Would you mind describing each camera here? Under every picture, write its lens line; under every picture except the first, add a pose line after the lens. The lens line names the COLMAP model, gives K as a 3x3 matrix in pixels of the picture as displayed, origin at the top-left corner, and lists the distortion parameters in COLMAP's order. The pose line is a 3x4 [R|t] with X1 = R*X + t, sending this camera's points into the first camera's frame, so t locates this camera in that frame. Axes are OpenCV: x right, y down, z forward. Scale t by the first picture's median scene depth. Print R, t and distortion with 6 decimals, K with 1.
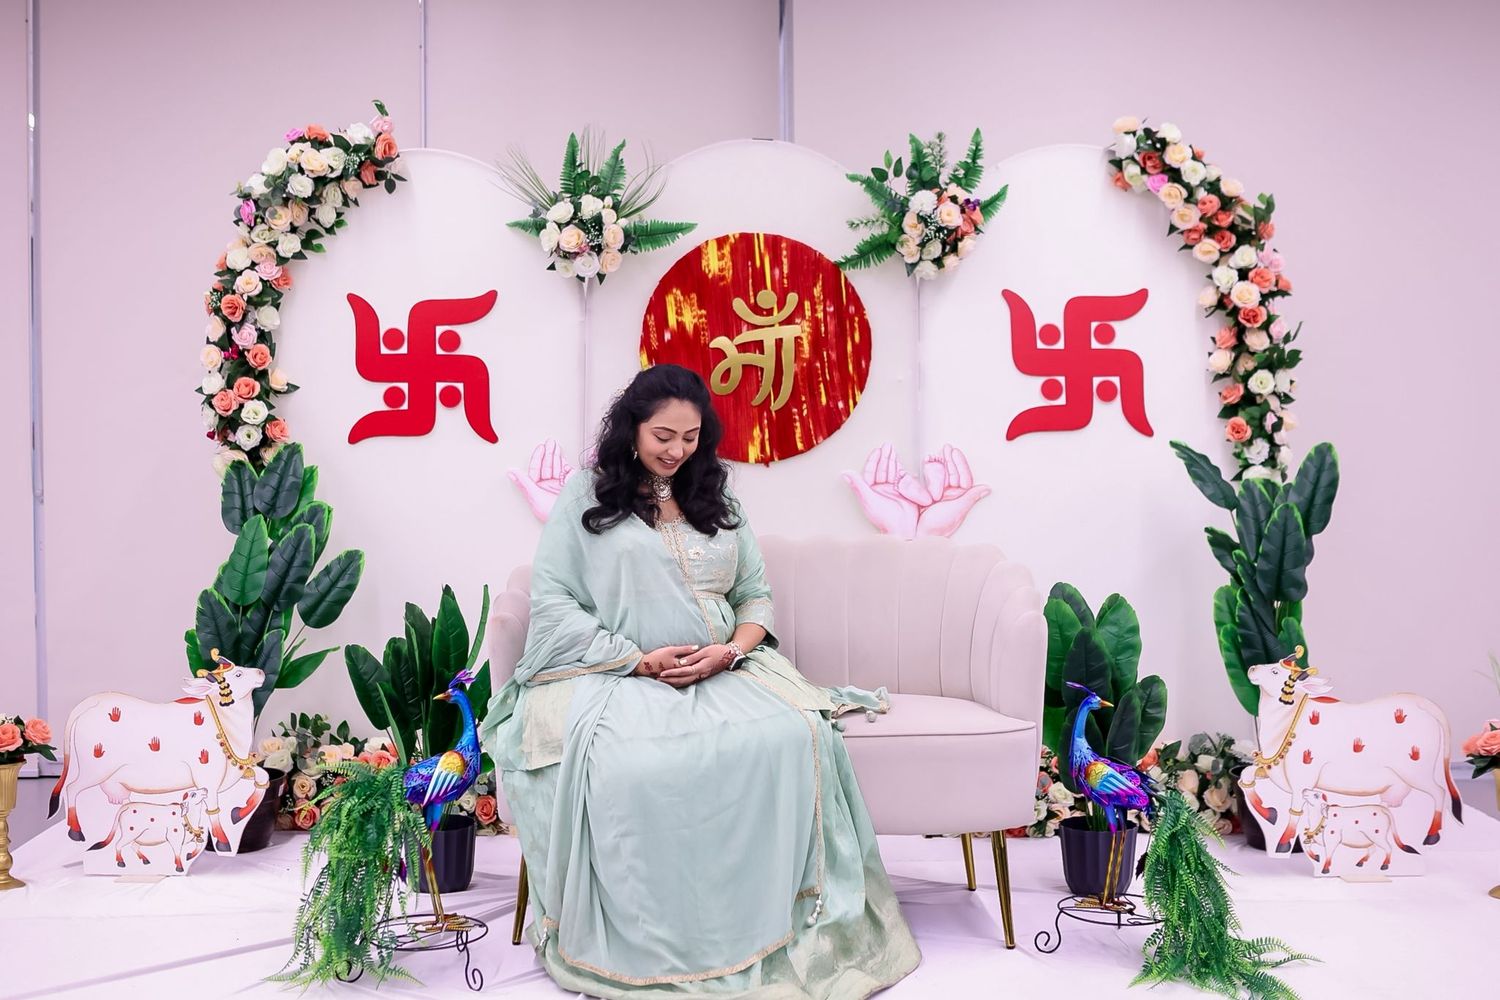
lens RADIAL K [[1528.5, 0, 746.6], [0, 1528.5, 493.7], [0, 0, 1]] dist [-0.003451, 0.000000]
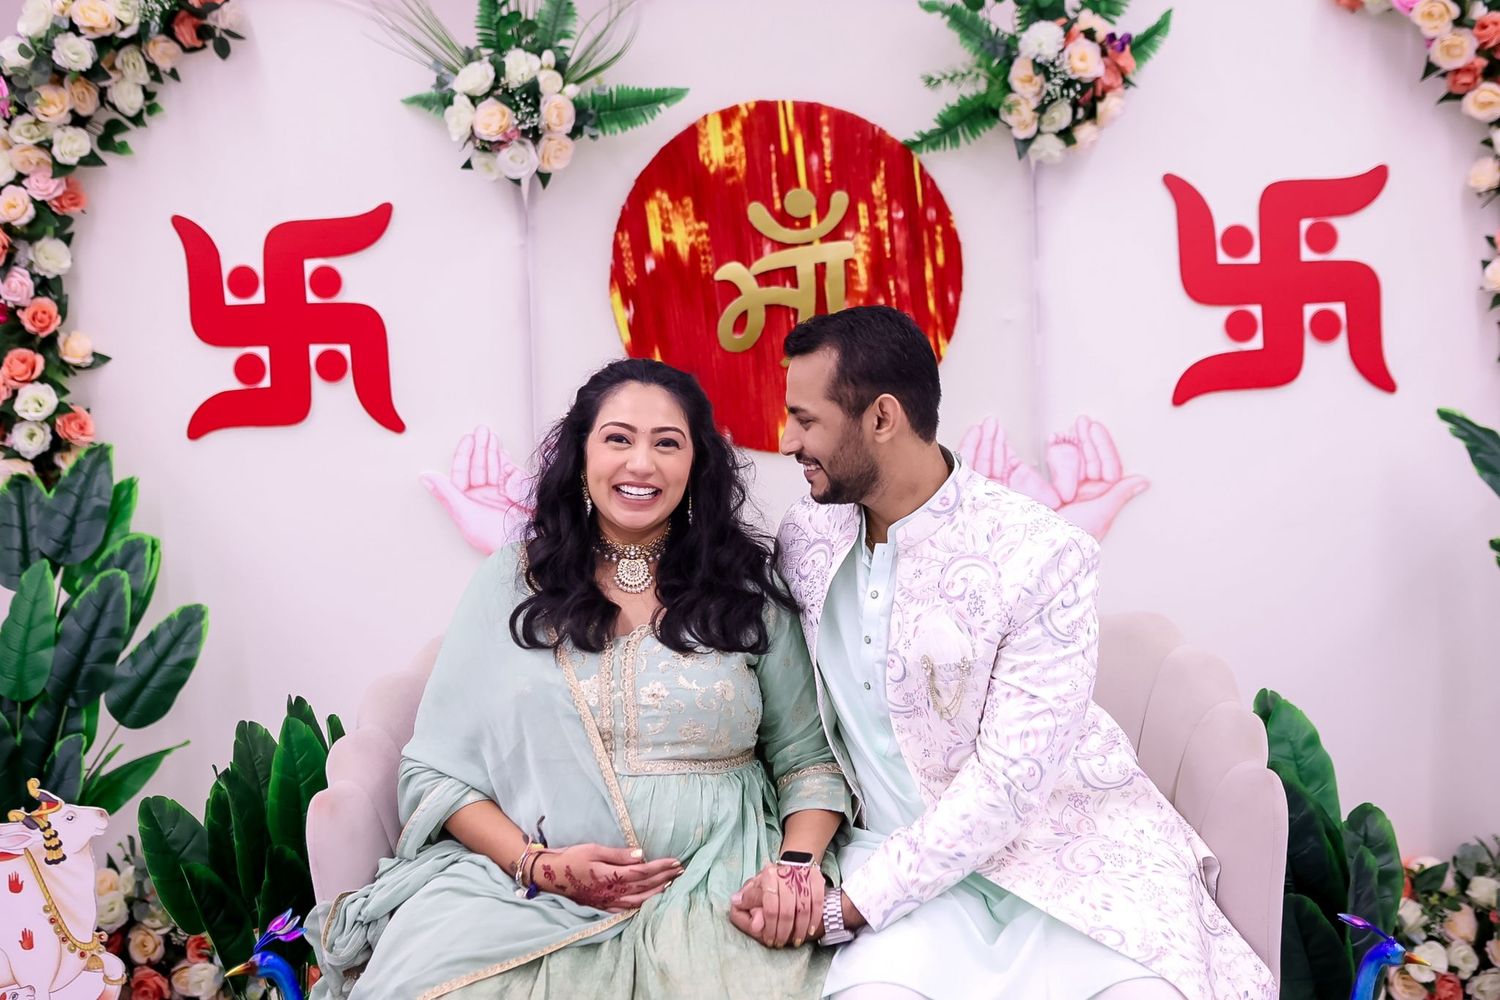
lens RADIAL K [[1528.5, 0, 763.0], [0, 1528.5, 487.5], [0, 0, 1]] dist [-0.003451, 0.000000]
pose [[0.998814, -0.026994, -0.040524, 0.020460], [0.030378, 0.995886, 0.085374, -0.062777], [0.038053, -0.086504, 0.995525, 0.342275]]
